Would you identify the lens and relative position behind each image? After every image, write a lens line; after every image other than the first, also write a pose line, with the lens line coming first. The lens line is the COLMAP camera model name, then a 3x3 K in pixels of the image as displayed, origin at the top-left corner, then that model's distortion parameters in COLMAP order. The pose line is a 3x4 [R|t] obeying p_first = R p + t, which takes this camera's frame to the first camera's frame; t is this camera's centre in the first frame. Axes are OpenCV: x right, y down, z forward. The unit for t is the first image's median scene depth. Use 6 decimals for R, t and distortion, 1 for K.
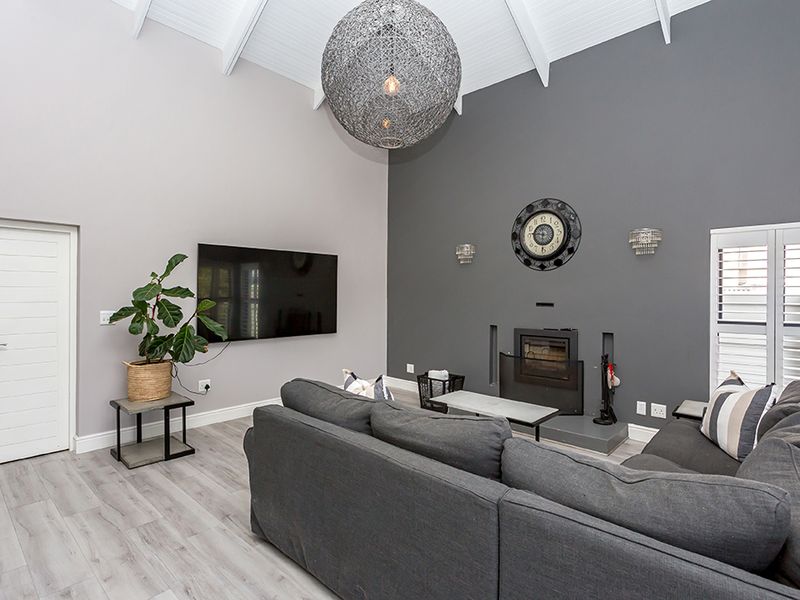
lens RADIAL K [[456.8, 0, 401.0], [0, 456.8, 272.5], [0, 0, 1]] dist [0.000824, 0.000366]
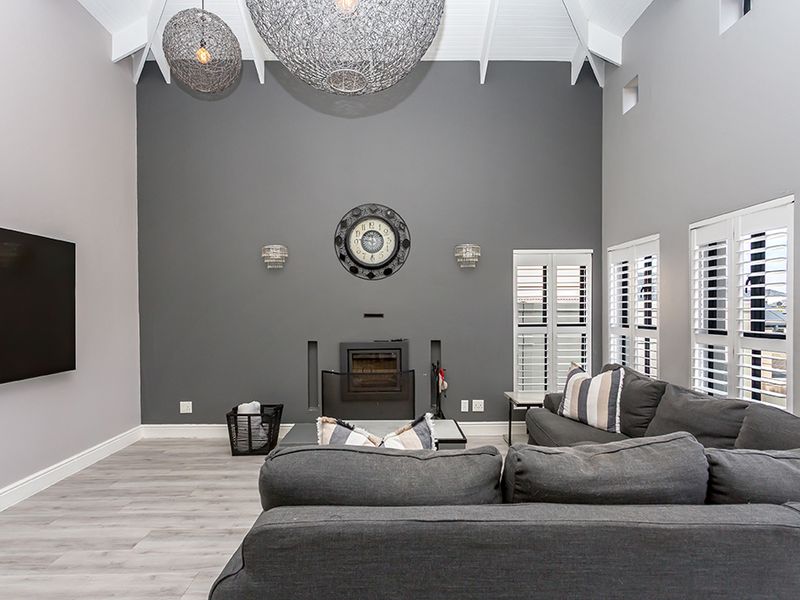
lens RADIAL K [[441.1, 0, 405.3], [0, 441.1, 304.2], [0, 0, 1]] dist [0.001383, 0.000205]
pose [[0.702331, 0.000014, 0.711851, -0.293224], [-0.020104, 0.999602, 0.019816, 0.027256], [-0.711567, -0.028228, 0.702051, 0.310823]]
